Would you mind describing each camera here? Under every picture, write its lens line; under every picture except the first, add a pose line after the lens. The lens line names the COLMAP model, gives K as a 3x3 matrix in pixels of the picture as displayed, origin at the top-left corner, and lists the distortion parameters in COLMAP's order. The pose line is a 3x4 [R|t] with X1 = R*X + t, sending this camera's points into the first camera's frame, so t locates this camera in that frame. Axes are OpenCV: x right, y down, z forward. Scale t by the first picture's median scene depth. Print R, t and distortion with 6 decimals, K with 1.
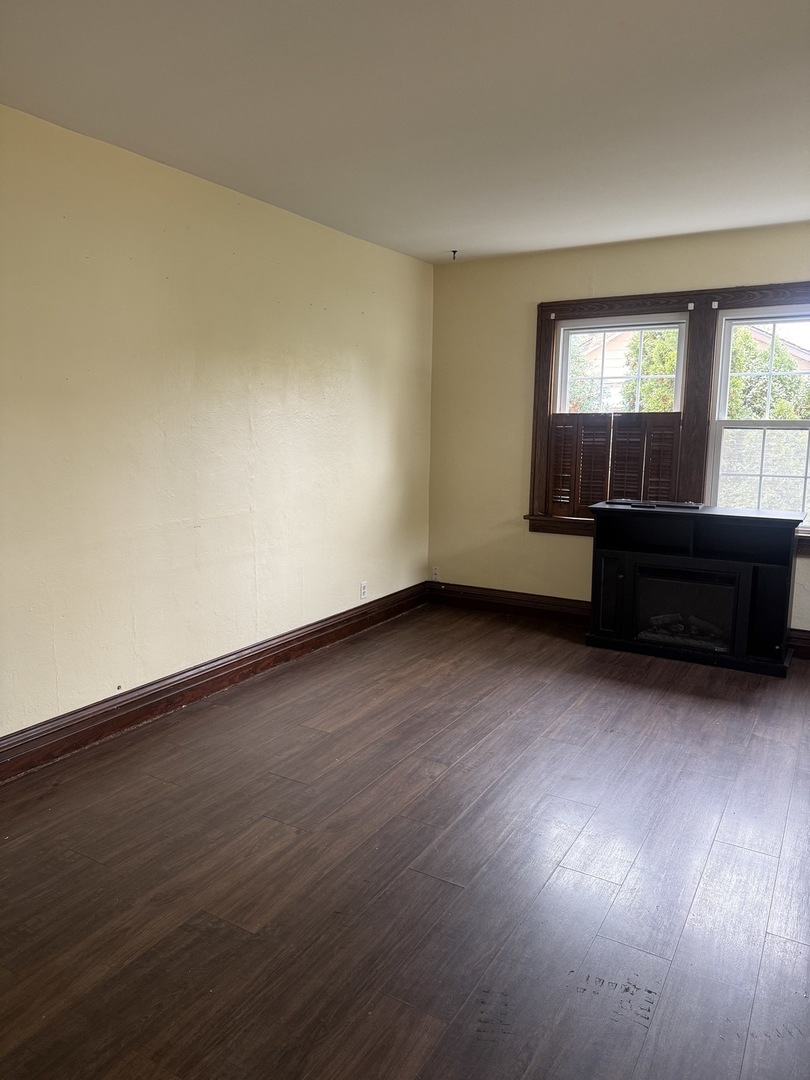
lens RADIAL K [[753.1, 0, 378.9], [0, 753.1, 536.1], [0, 0, 1]] dist [0.011320, -0.000658]
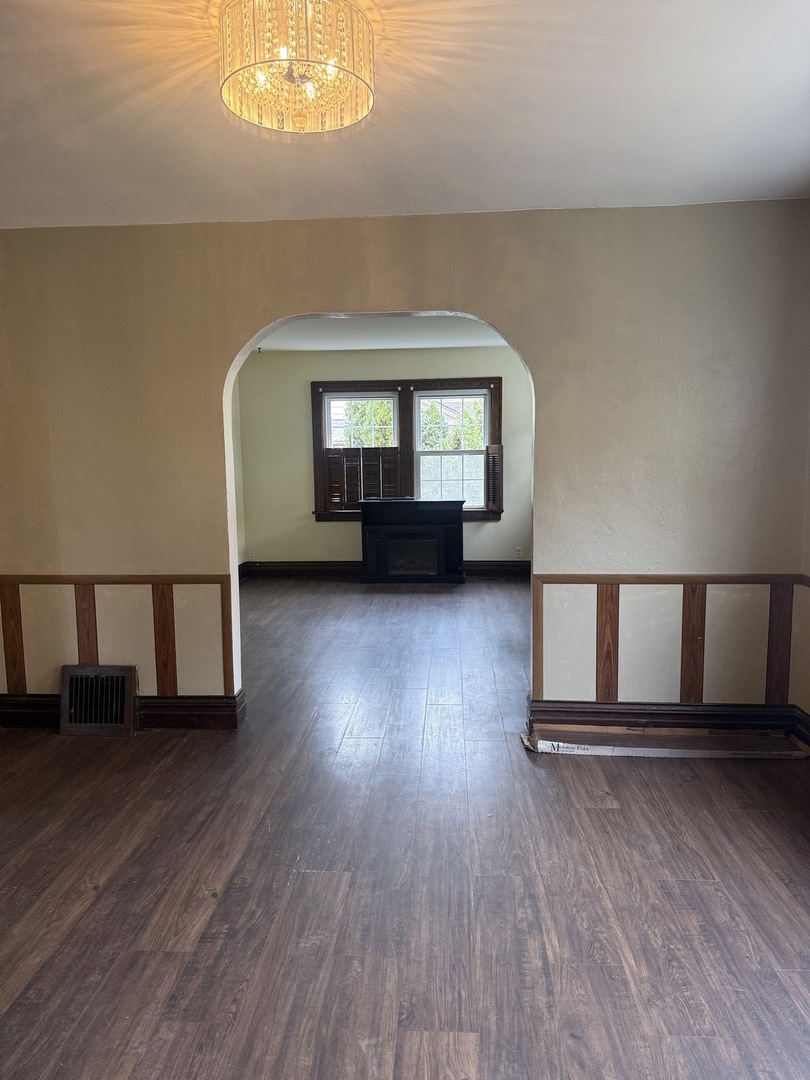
lens RADIAL K [[753.1, 0, 378.9], [0, 753.1, 536.1], [0, 0, 1]] dist [0.011320, -0.000658]
pose [[0.894815, -0.068030, 0.441224, -0.442959], [0.086855, 0.995965, -0.022582, 0.082403], [-0.437907, 0.058530, 0.897113, -0.565290]]
